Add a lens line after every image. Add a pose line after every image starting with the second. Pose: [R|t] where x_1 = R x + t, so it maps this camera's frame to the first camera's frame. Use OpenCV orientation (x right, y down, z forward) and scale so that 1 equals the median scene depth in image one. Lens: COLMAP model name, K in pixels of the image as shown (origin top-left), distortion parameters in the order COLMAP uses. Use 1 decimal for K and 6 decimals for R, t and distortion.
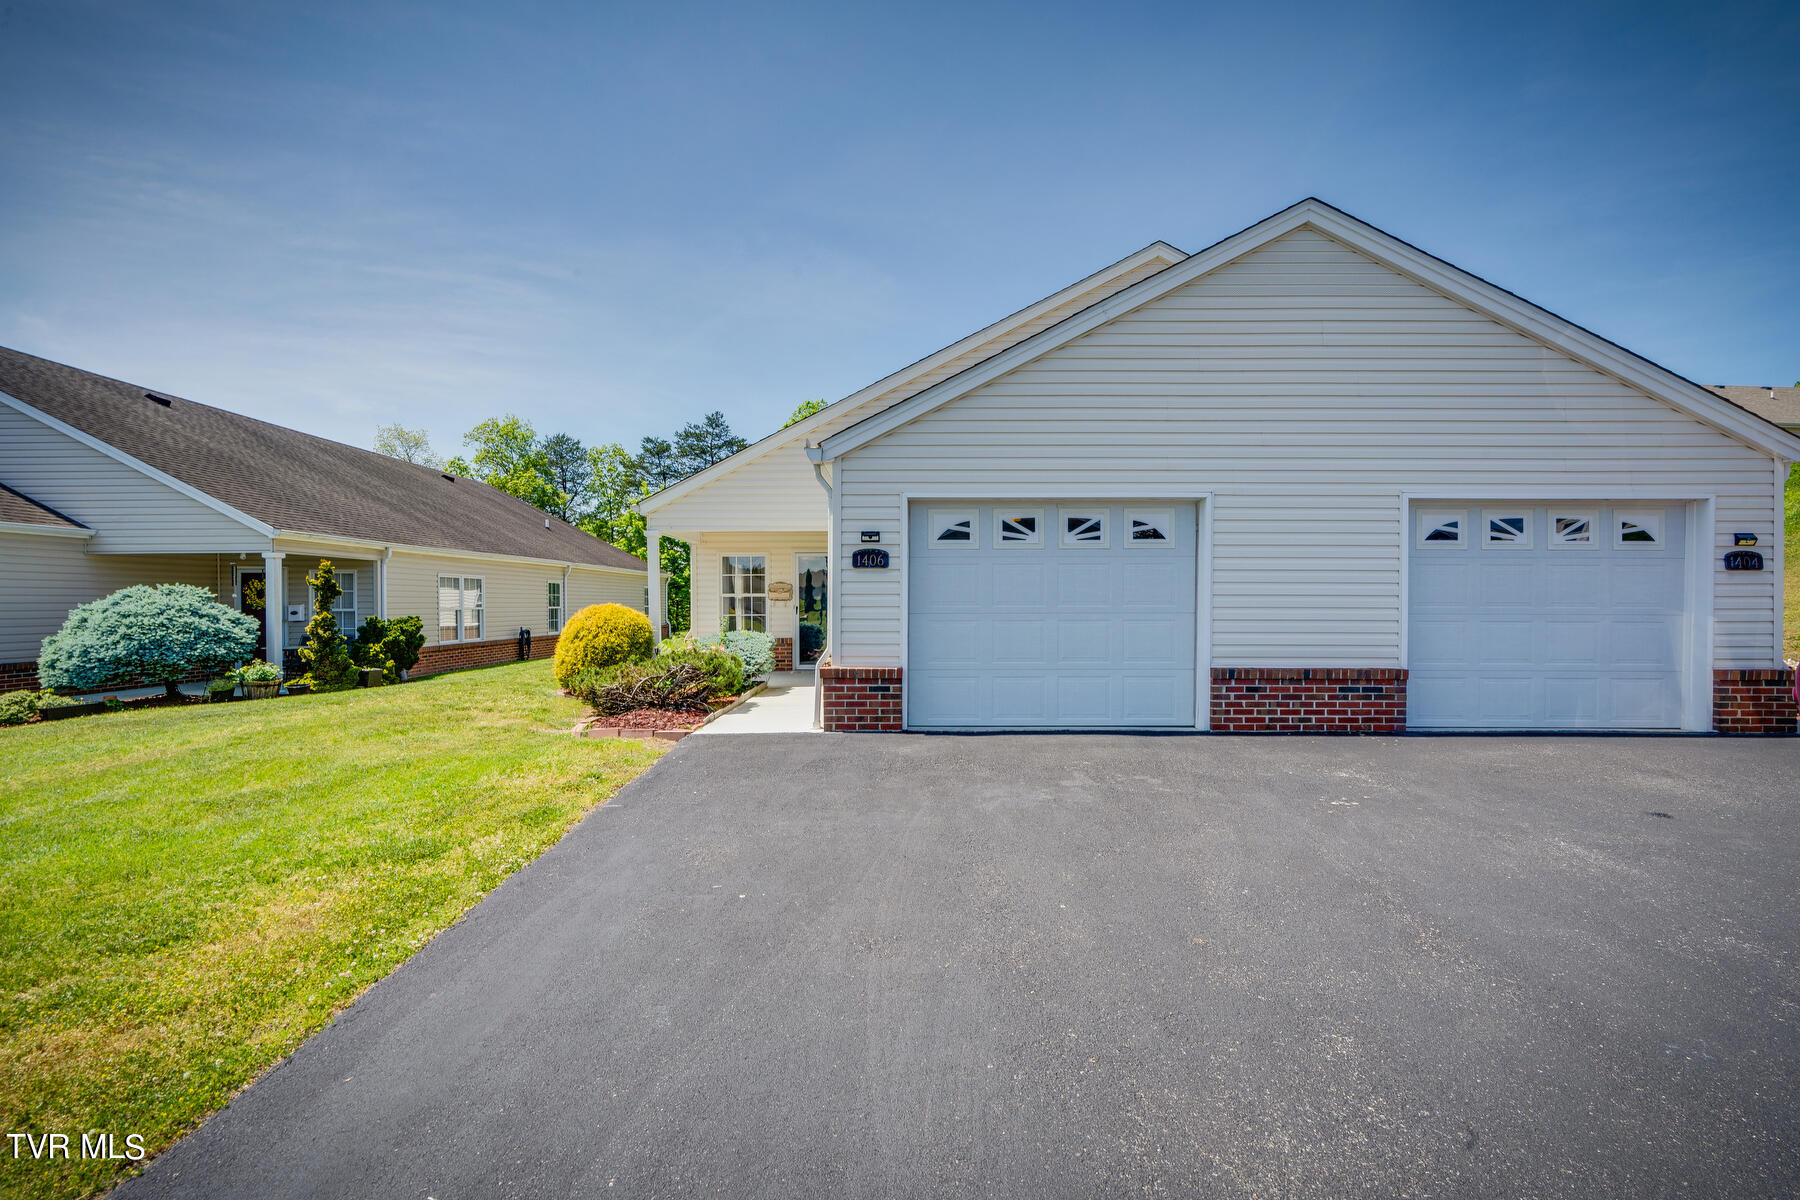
lens RADIAL K [[770.5, 0, 900.0], [0, 770.5, 600.0], [0, 0, 1]] dist [-0.000878, -0.000164]
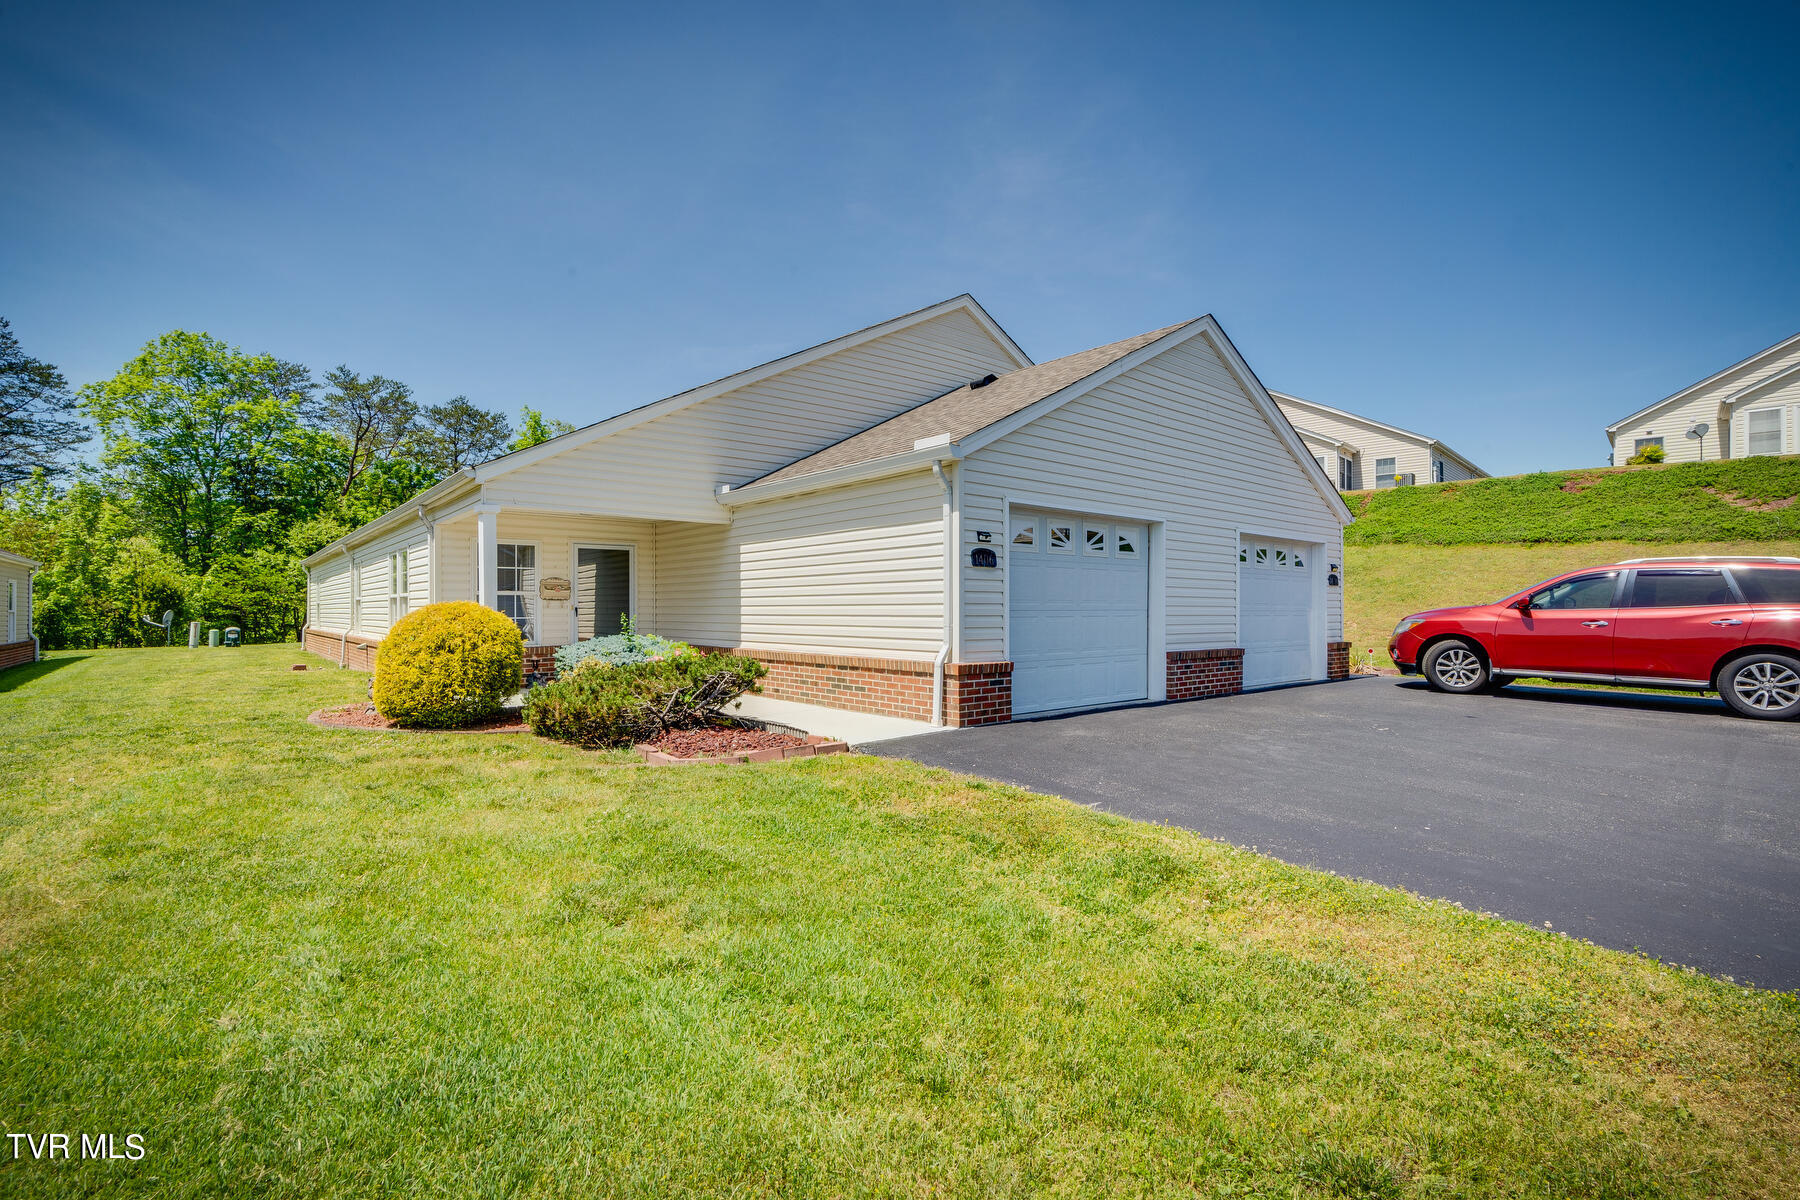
lens RADIAL K [[810.4, 0, 900.0], [0, 810.4, 600.0], [0, 0, 1]] dist [-0.000481, -0.000044]
pose [[0.761772, 0.008109, 0.647795, -0.832433], [0.002305, 0.999881, -0.015226, 0.019578], [-0.647841, 0.013092, 0.761663, 0.242419]]
